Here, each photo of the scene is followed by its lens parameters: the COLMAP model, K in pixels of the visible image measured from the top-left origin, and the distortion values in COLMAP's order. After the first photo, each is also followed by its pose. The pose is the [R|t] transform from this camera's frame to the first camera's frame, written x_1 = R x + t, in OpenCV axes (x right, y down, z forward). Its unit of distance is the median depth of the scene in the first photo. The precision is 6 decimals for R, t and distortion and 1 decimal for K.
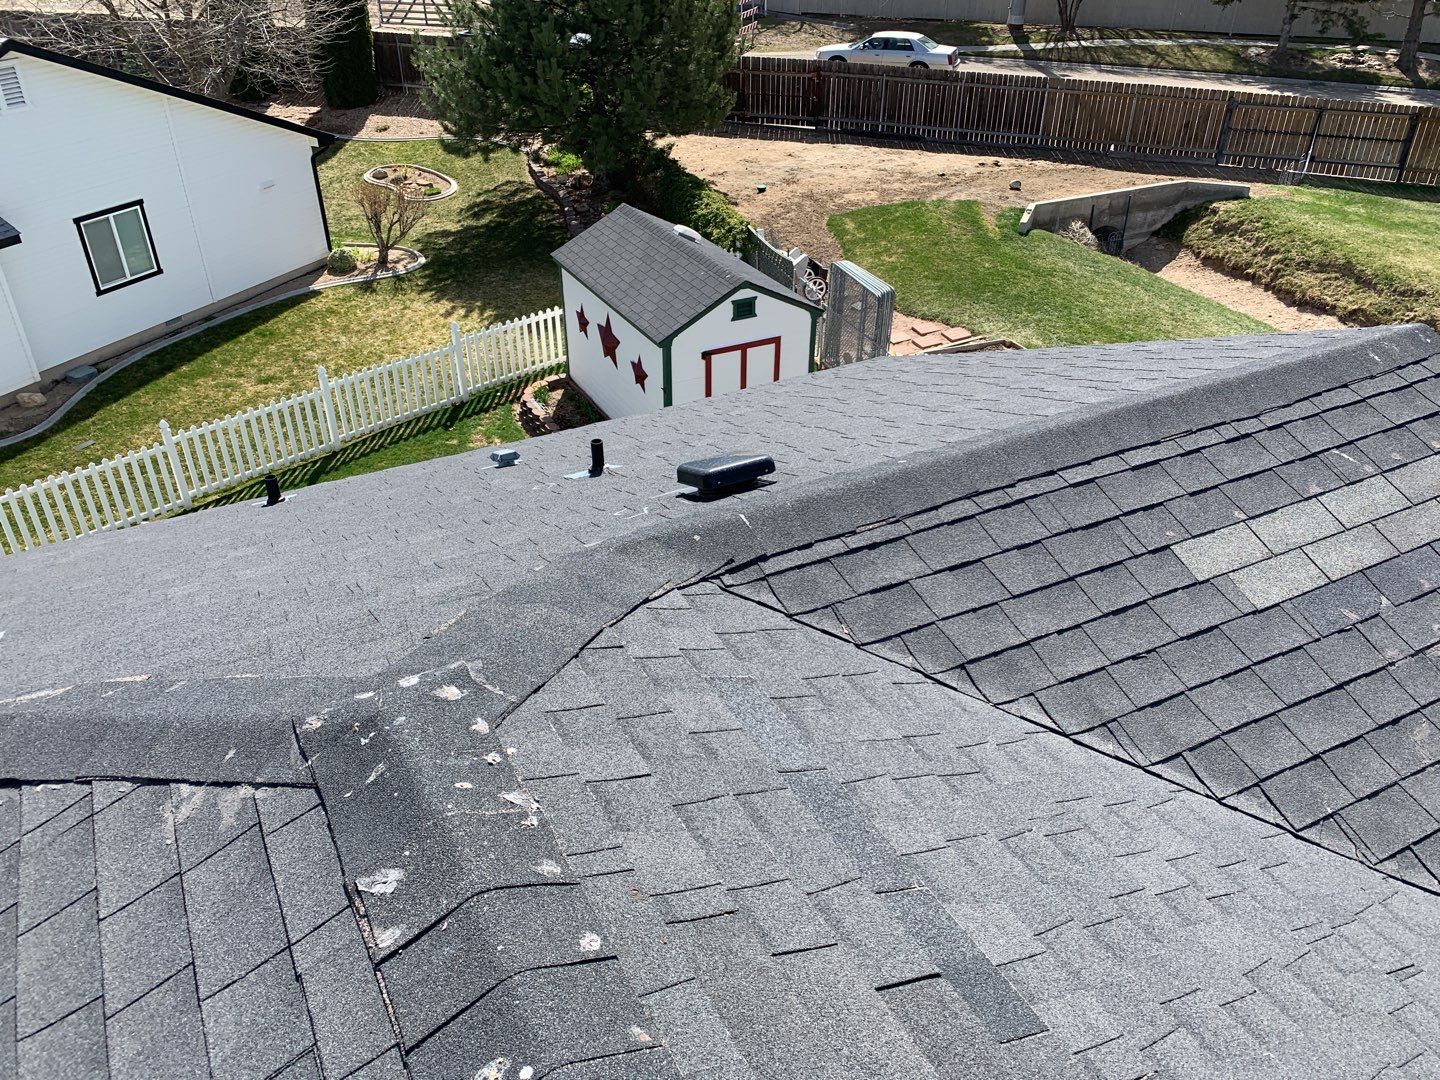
lens RADIAL K [[1108.5, 0, 731.4], [0, 1108.5, 540.1], [0, 0, 1]] dist [0.026897, -0.023879]
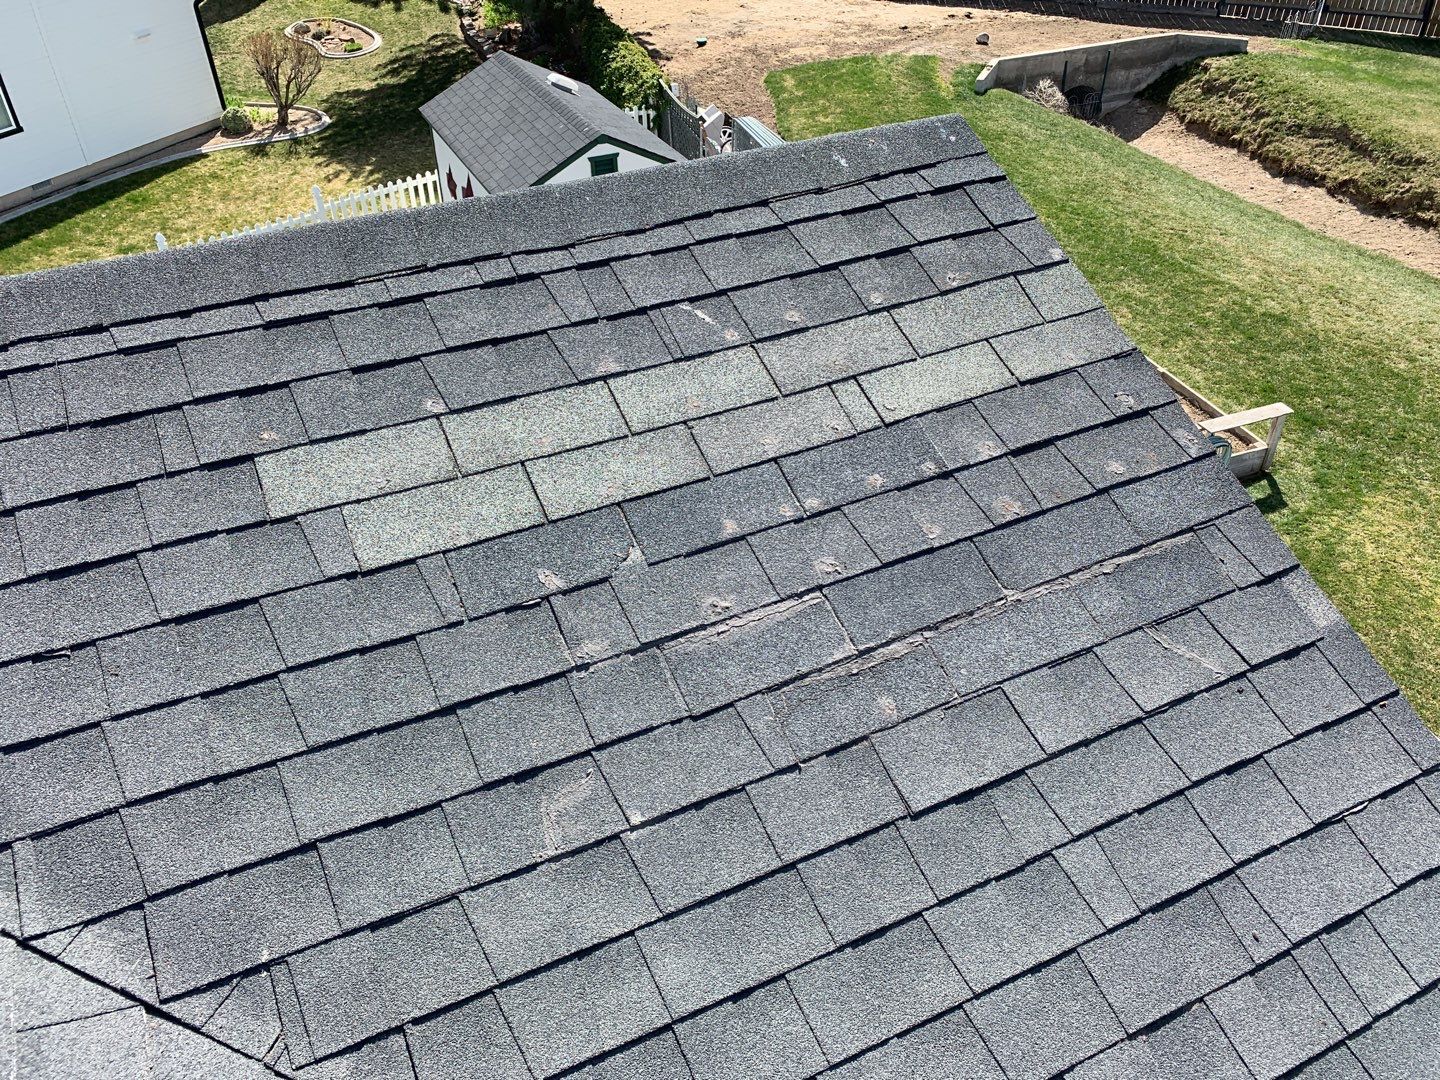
lens RADIAL K [[1108.5, 0, 715.4], [0, 1108.5, 542.7], [0, 0, 1]] dist [0.026897, -0.023879]
pose [[0.998953, 0.018754, -0.041739, 0.102985], [-0.014437, 0.994739, 0.101417, -0.001986], [0.043422, -0.100708, 0.993968, 0.065733]]
